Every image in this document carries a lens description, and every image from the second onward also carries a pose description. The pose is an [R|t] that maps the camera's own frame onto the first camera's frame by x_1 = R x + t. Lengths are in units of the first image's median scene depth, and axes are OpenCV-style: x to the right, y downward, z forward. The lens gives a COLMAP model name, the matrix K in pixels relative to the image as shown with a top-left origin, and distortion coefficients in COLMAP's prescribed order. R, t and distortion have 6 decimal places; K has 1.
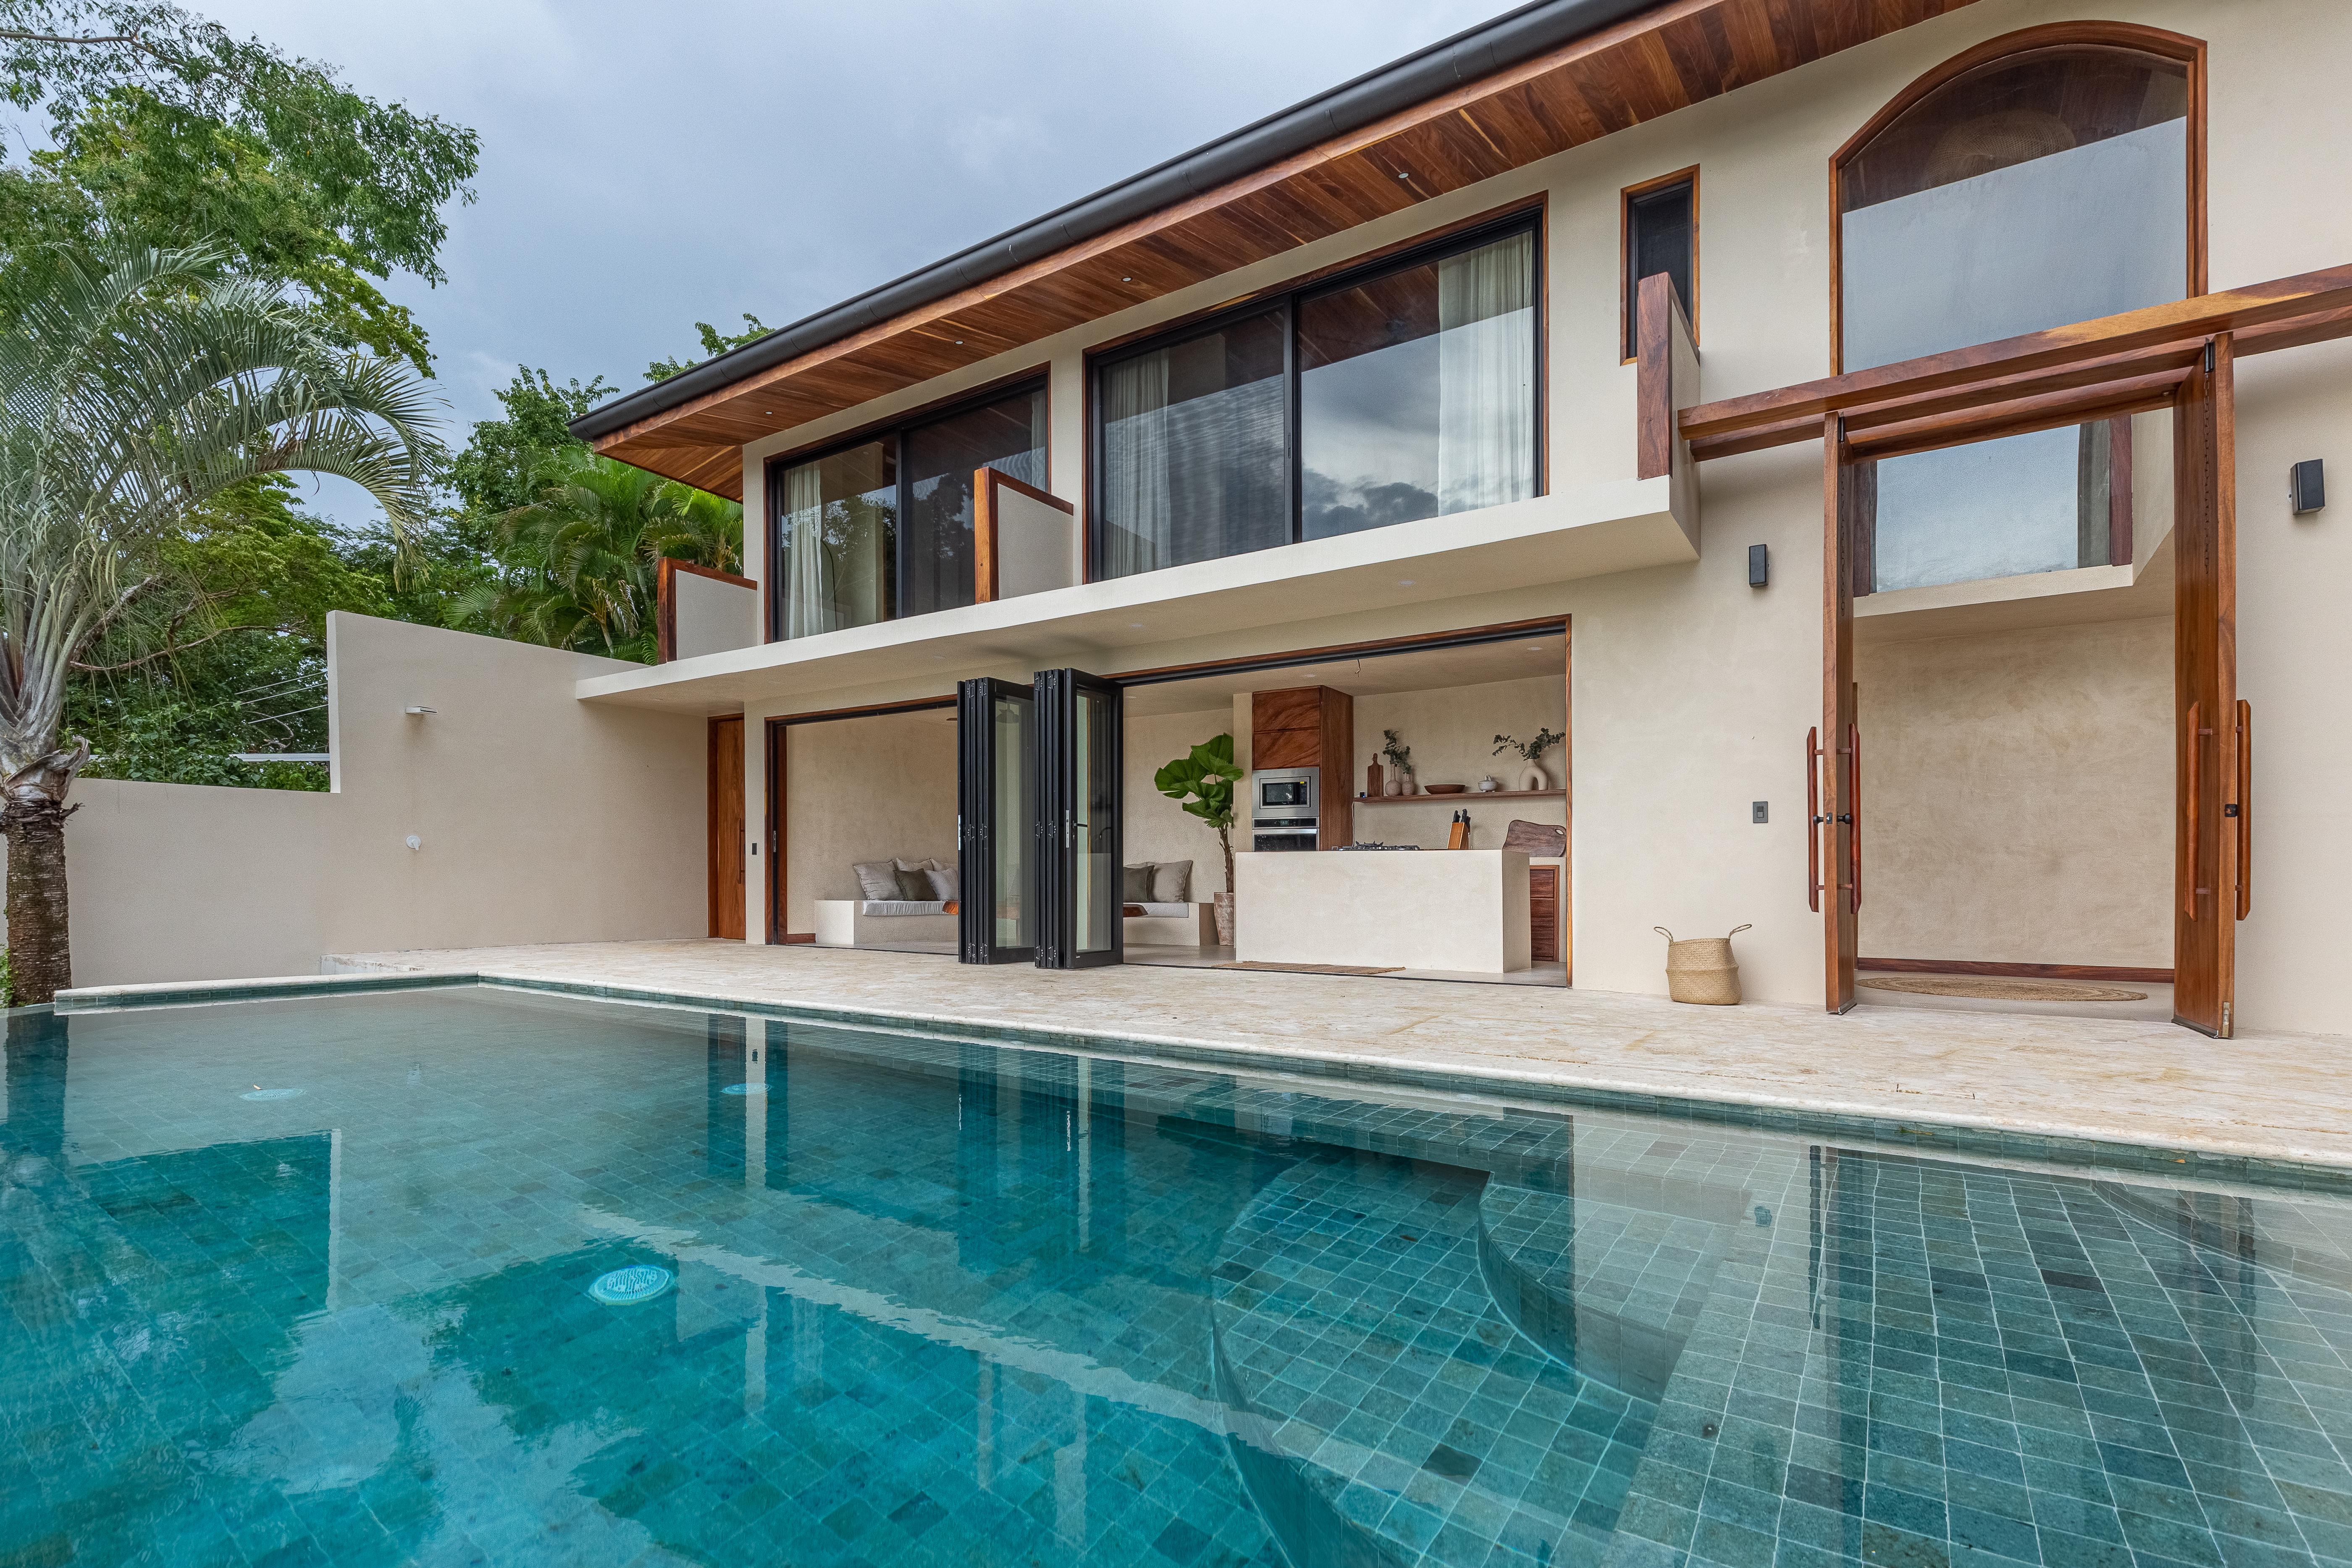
lens RADIAL K [[1114.7, 0, 1178.4], [0, 1114.7, 900.6], [0, 0, 1]] dist [0.016529, -0.000123]
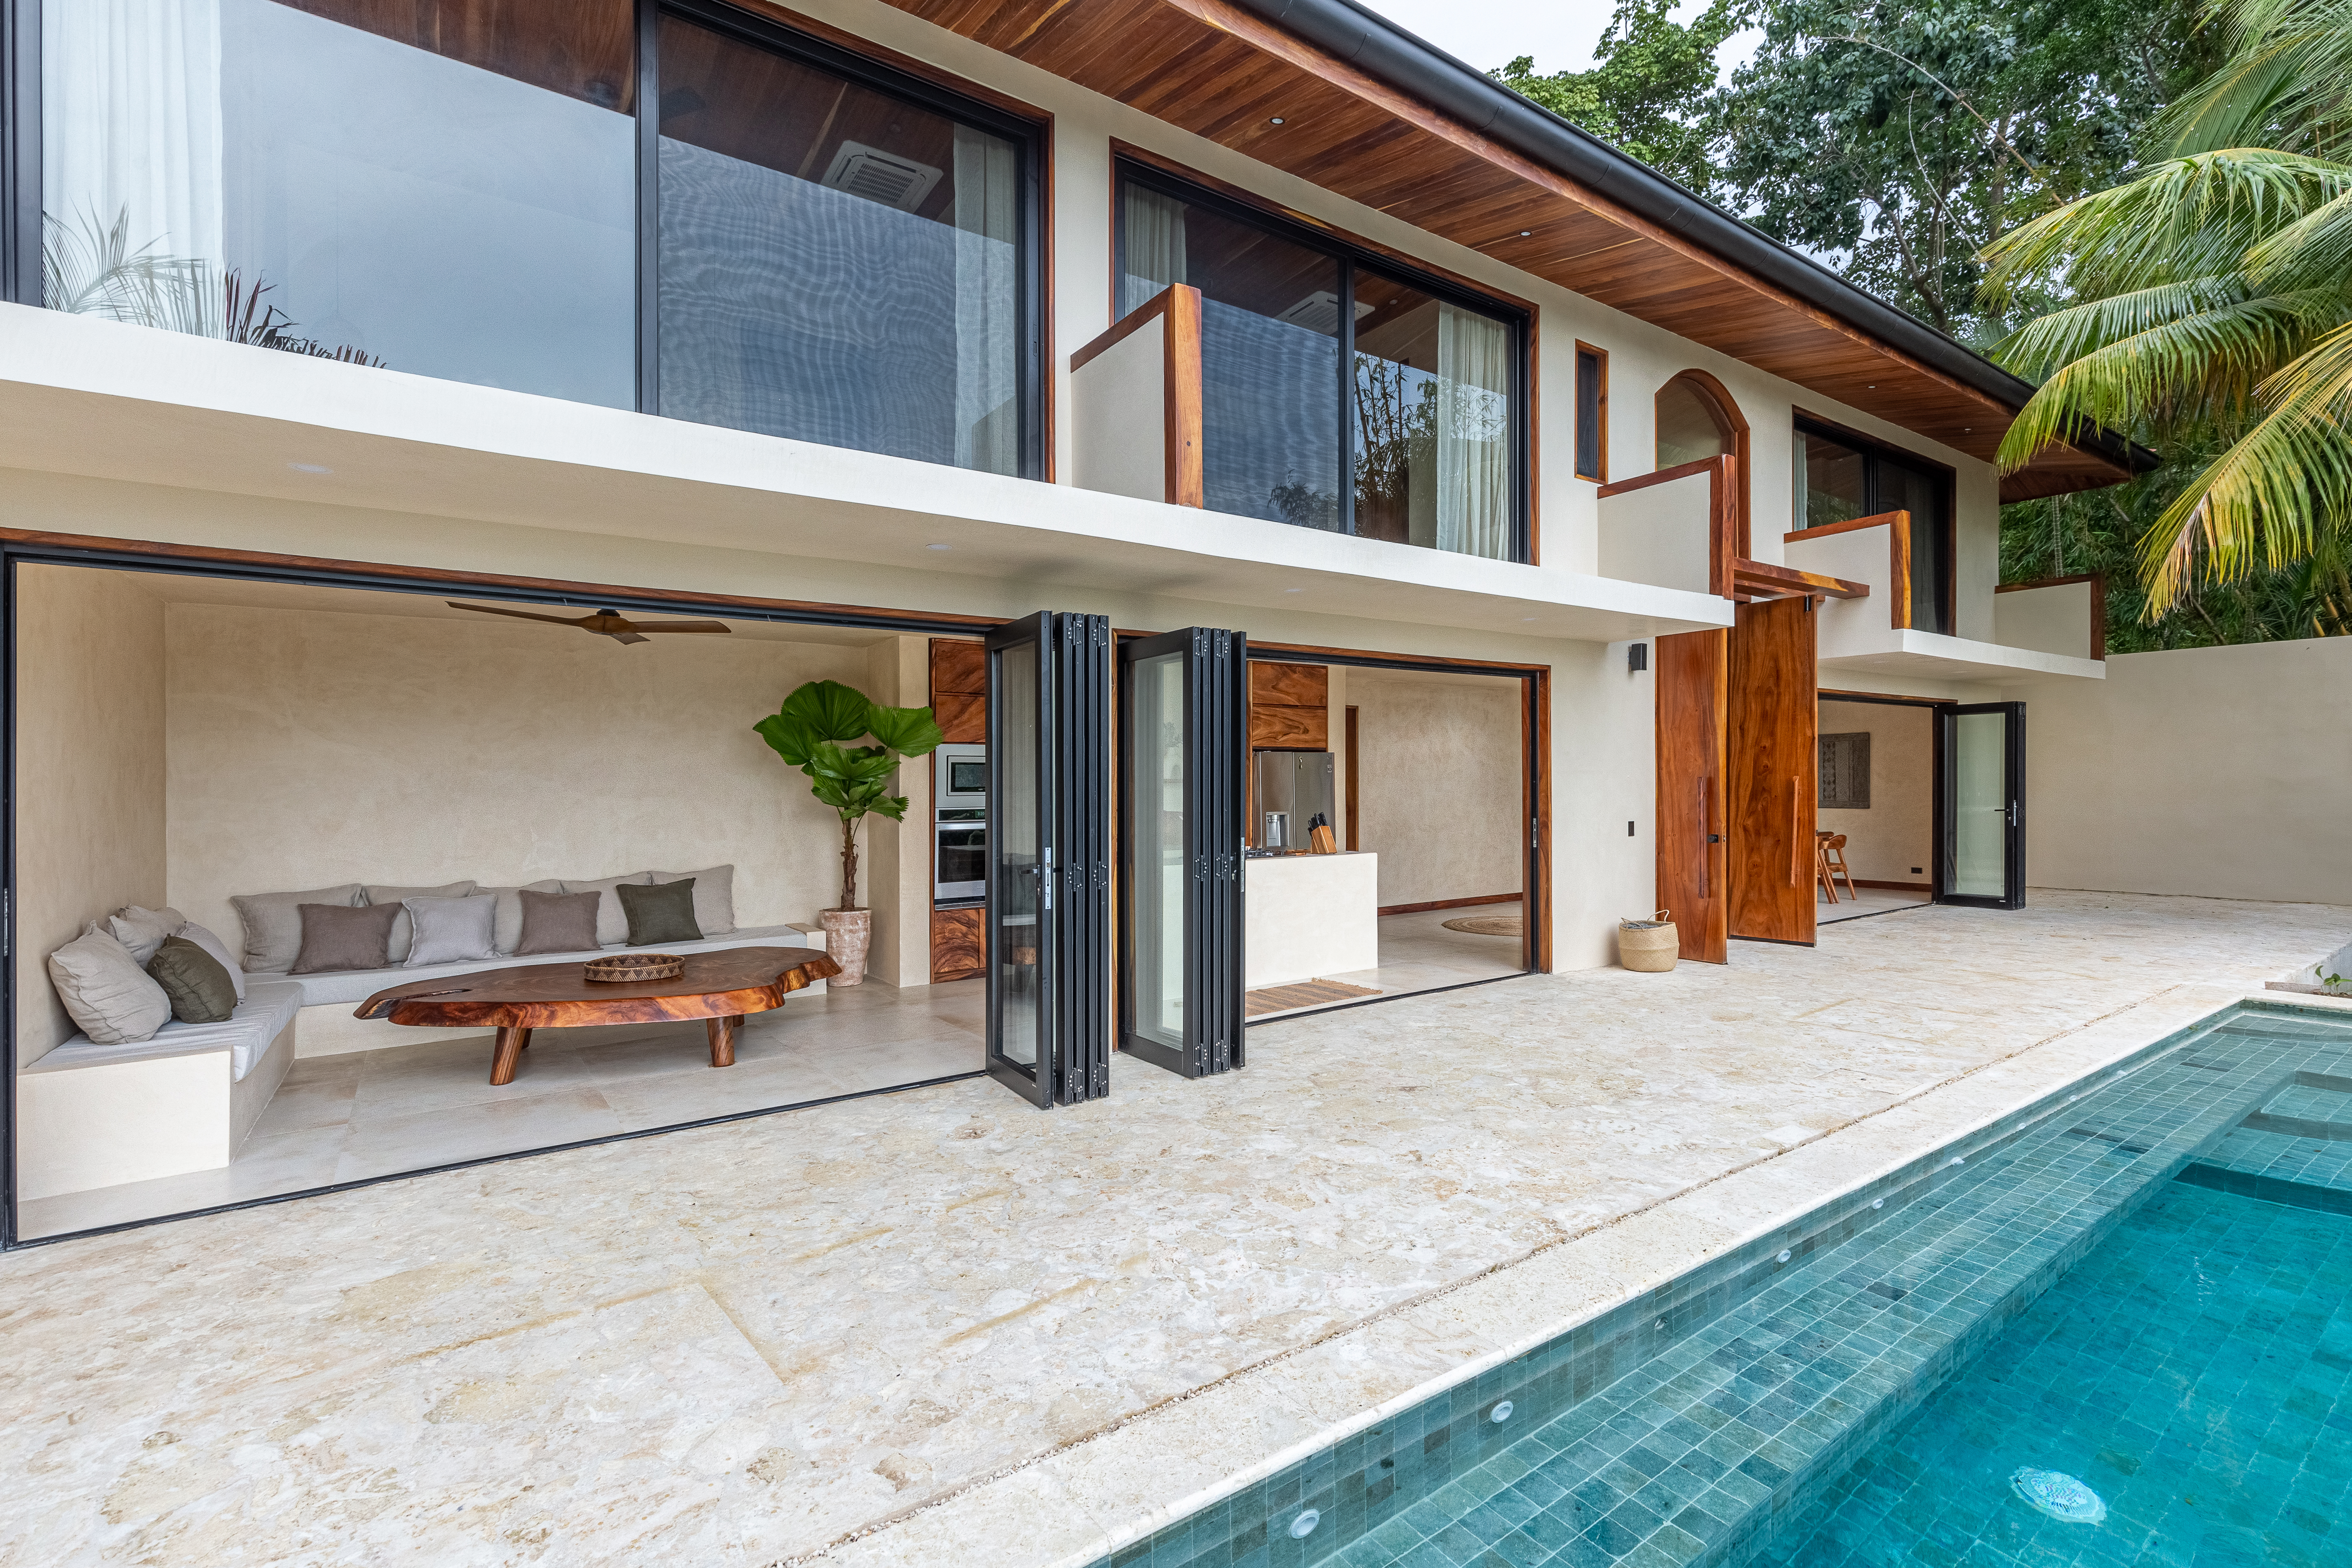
lens RADIAL K [[1058.4, 0, 1181.0], [0, 1058.4, 758.9], [0, 0, 1]] dist [0.003012, -0.000489]
pose [[0.363419, 0.019581, 0.931420, -0.540417], [0.039581, 0.998552, -0.036436, -0.076435], [-0.930785, 0.050108, 0.362118, 0.609289]]
